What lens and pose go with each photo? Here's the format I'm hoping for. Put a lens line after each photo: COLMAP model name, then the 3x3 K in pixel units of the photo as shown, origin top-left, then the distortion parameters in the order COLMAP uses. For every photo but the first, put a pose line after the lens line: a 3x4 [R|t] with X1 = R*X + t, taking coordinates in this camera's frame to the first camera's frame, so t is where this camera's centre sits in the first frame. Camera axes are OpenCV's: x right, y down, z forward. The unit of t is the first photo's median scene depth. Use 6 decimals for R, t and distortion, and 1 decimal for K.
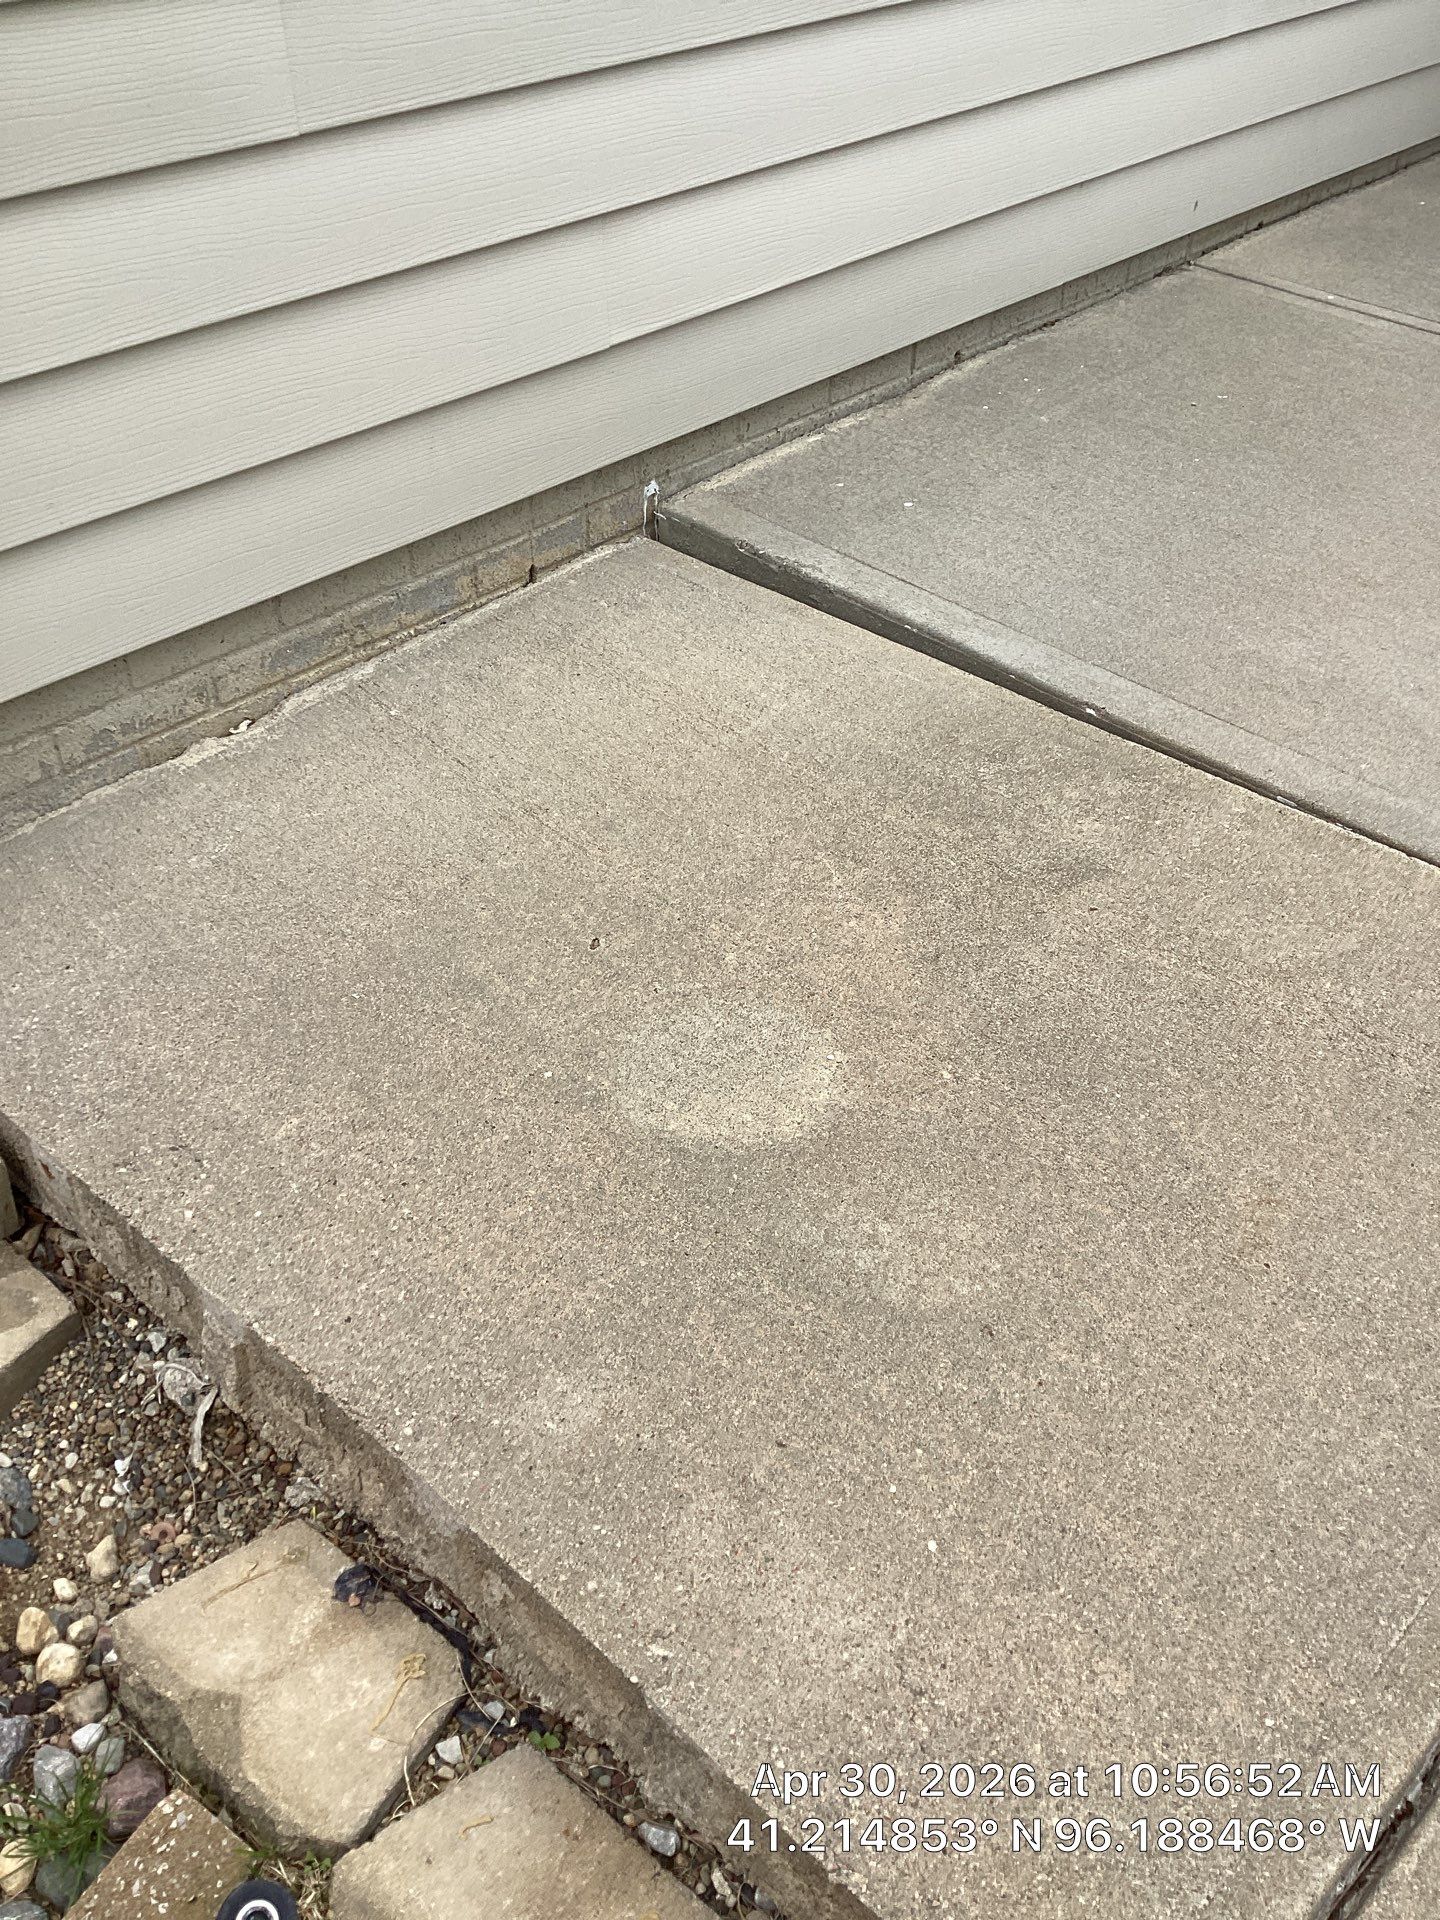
lens RADIAL K [[1767.8, 0, 709.9], [0, 1767.8, 955.5], [0, 0, 1]] dist [0.125961, -0.263447]
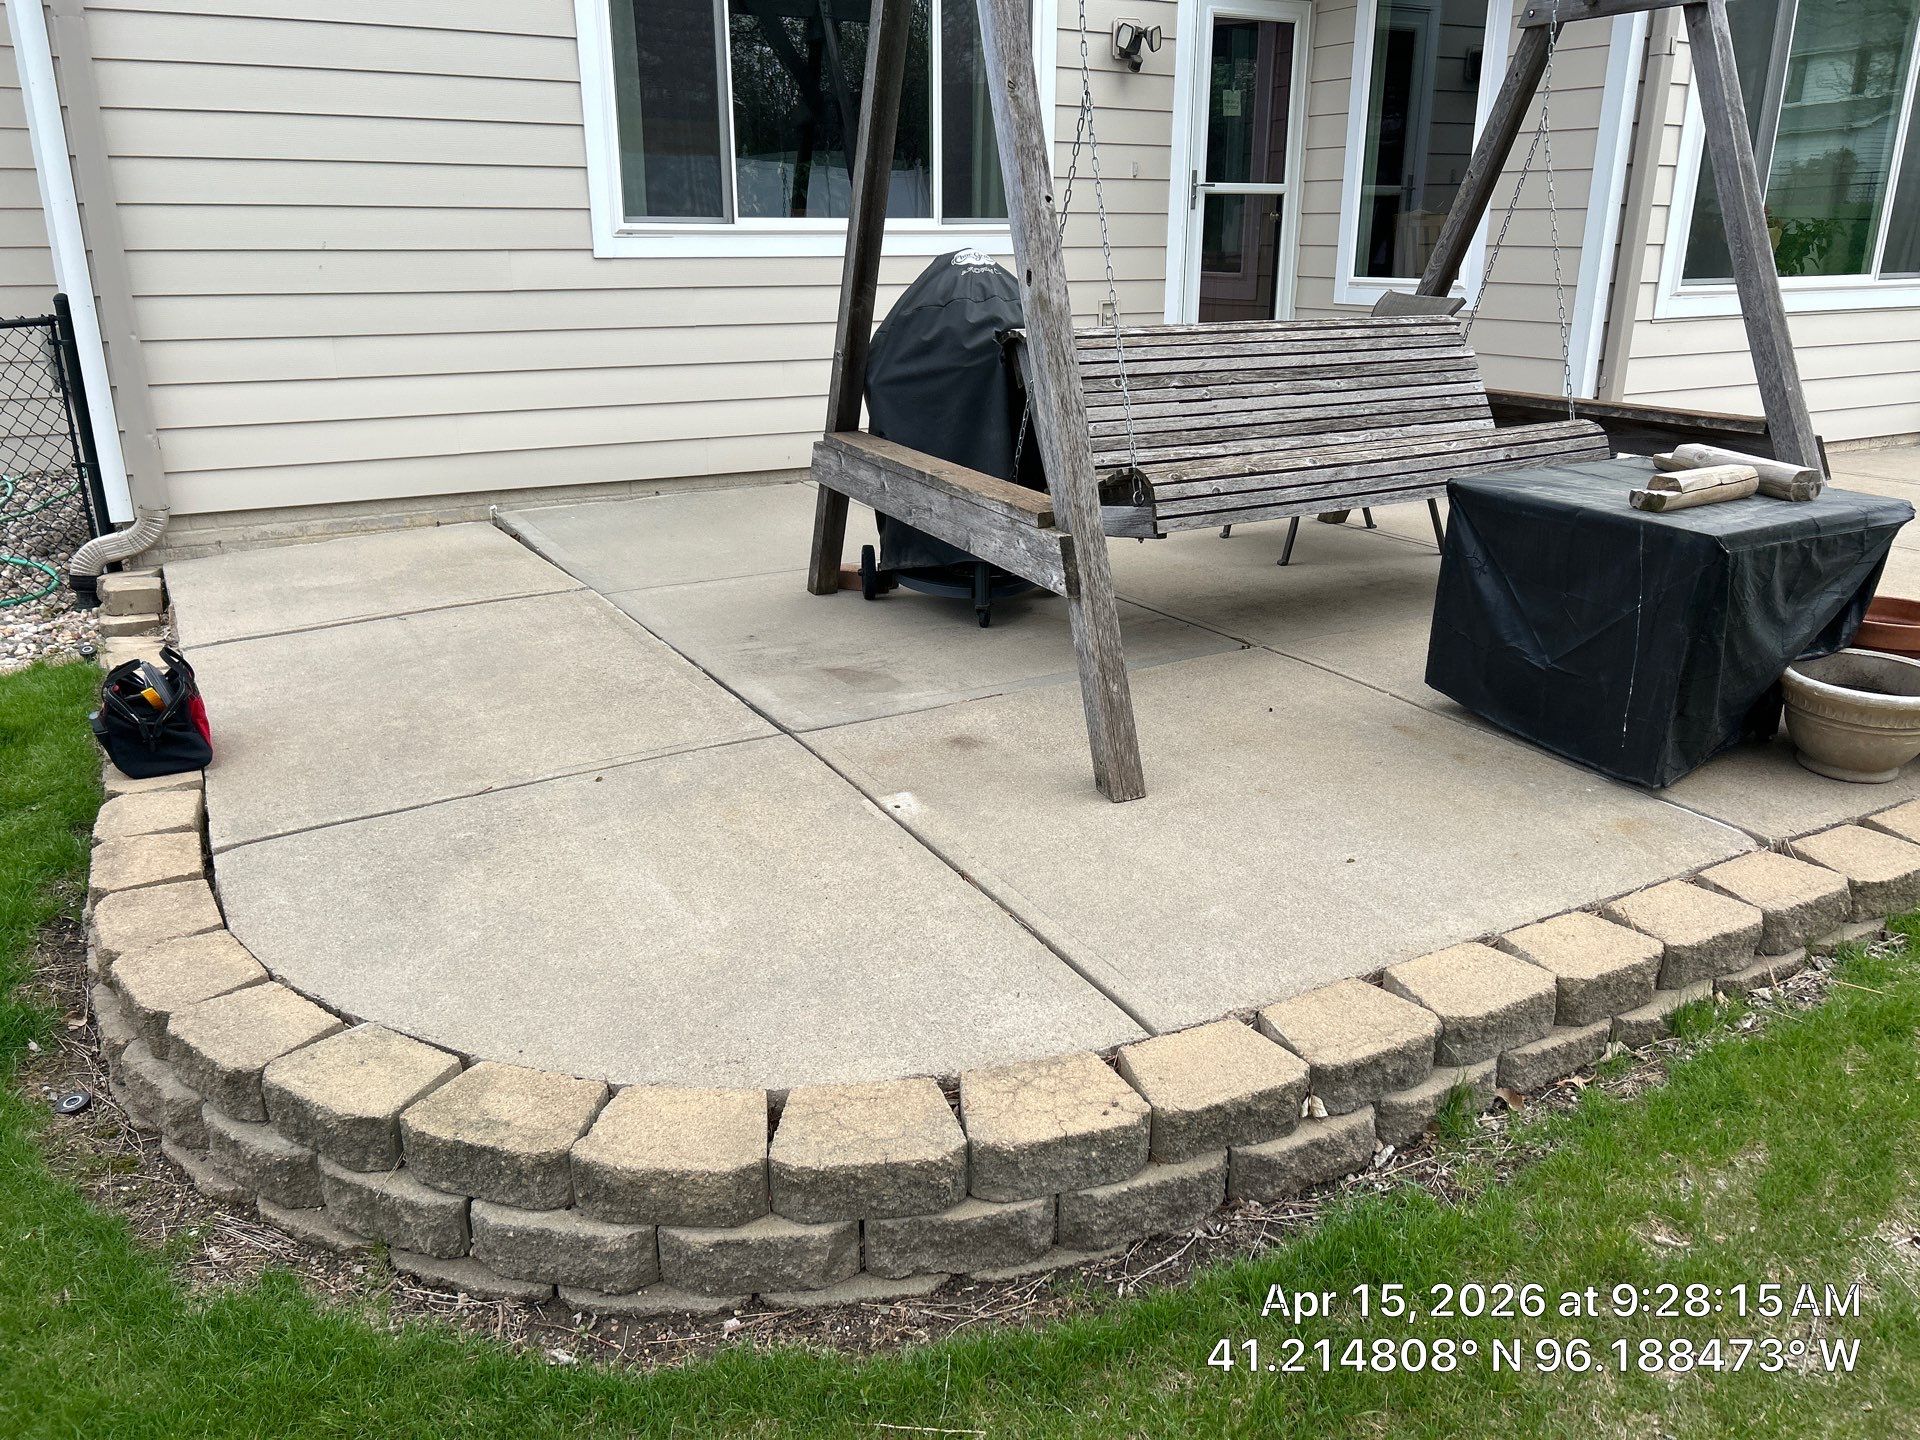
lens RADIAL K [[1455.5, 0, 974.2], [0, 1455.5, 722.6], [0, 0, 1]] dist [0.047255, -0.055476]
pose [[0.958451, 0.076769, -0.274734, 1.542167], [-0.165937, 0.933434, -0.318067, 0.772835], [0.232029, 0.350440, 0.907389, -0.979479]]
